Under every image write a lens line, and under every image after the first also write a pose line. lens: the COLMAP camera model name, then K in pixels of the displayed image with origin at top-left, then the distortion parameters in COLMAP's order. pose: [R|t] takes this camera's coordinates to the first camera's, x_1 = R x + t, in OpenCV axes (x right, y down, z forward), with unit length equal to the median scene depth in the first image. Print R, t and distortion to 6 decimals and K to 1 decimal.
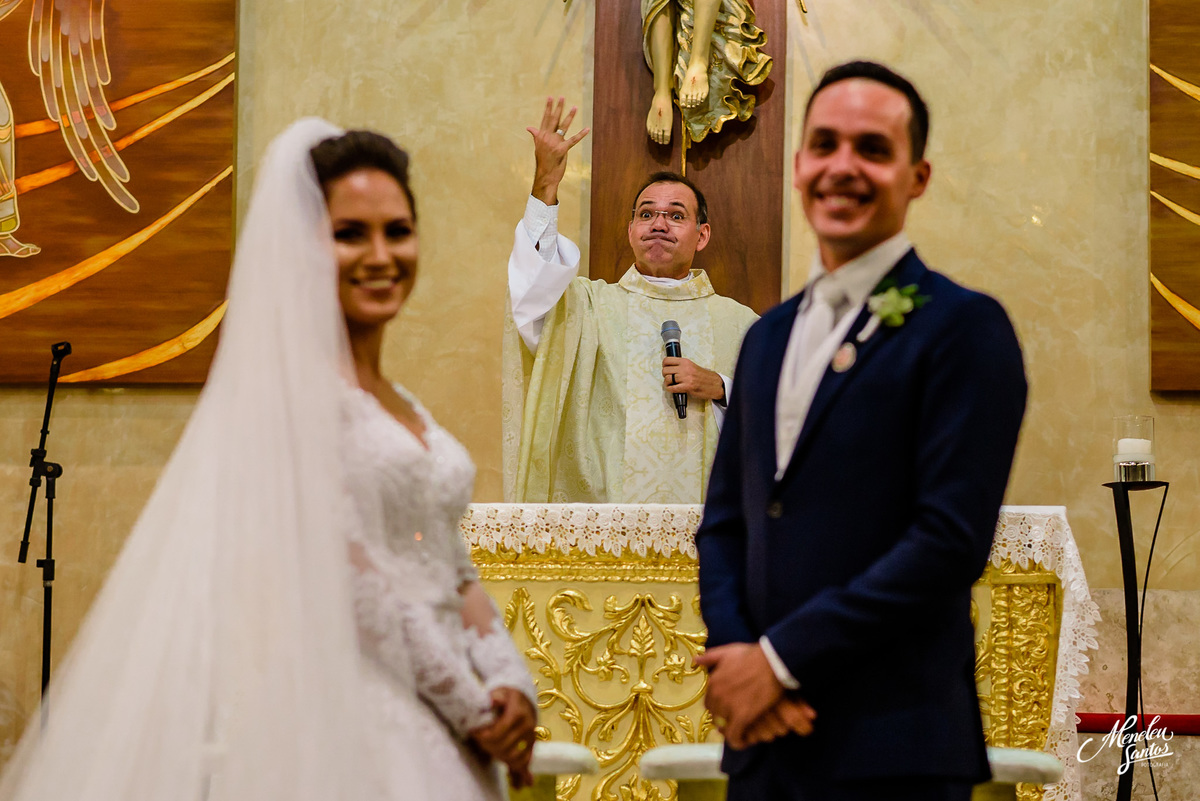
lens RADIAL K [[2938.7, 0, 599.8], [0, 2938.7, 400.9], [0, 0, 1]] dist [0.395254, 0.000000]
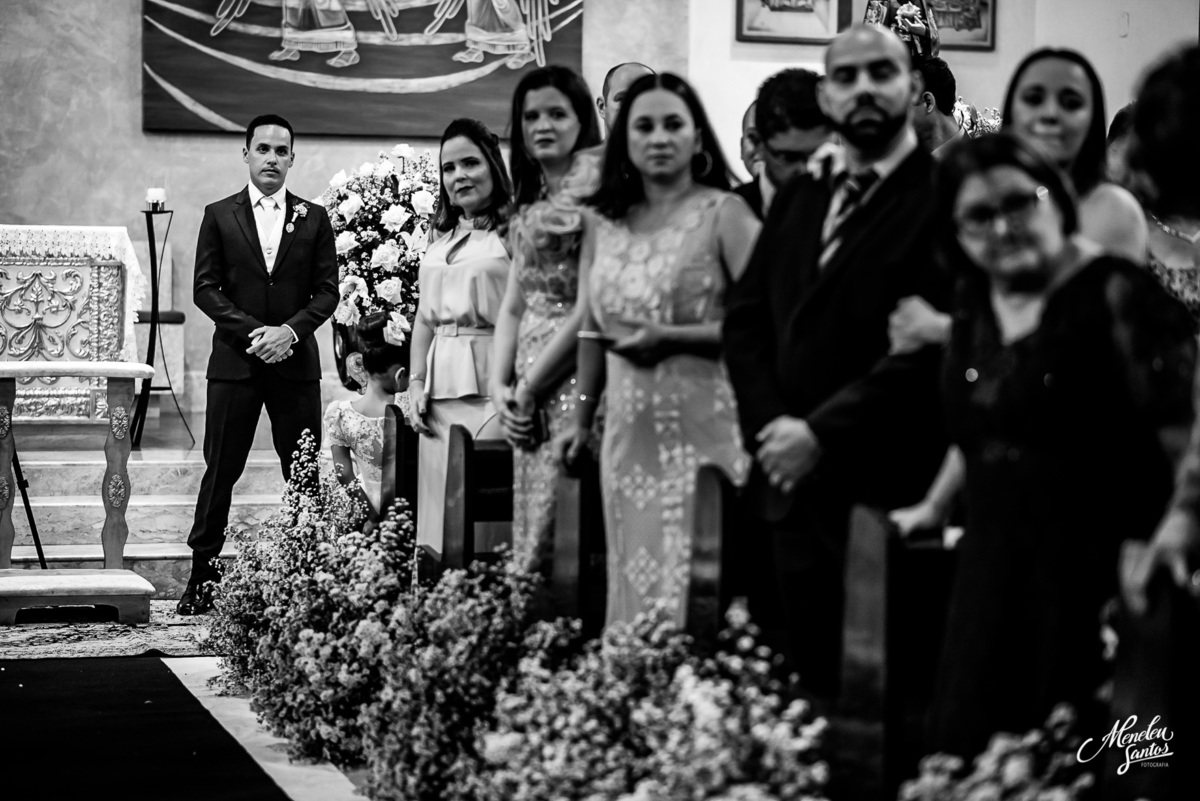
lens RADIAL K [[2938.7, 0, 599.9], [0, 2938.7, 400.5], [0, 0, 1]] dist [0.395254, 0.000000]
pose [[0.927098, -0.024046, 0.374047, -0.293961], [-0.041586, 0.985180, 0.166408, -0.191554], [-0.372505, -0.169832, 0.912358, -0.956486]]
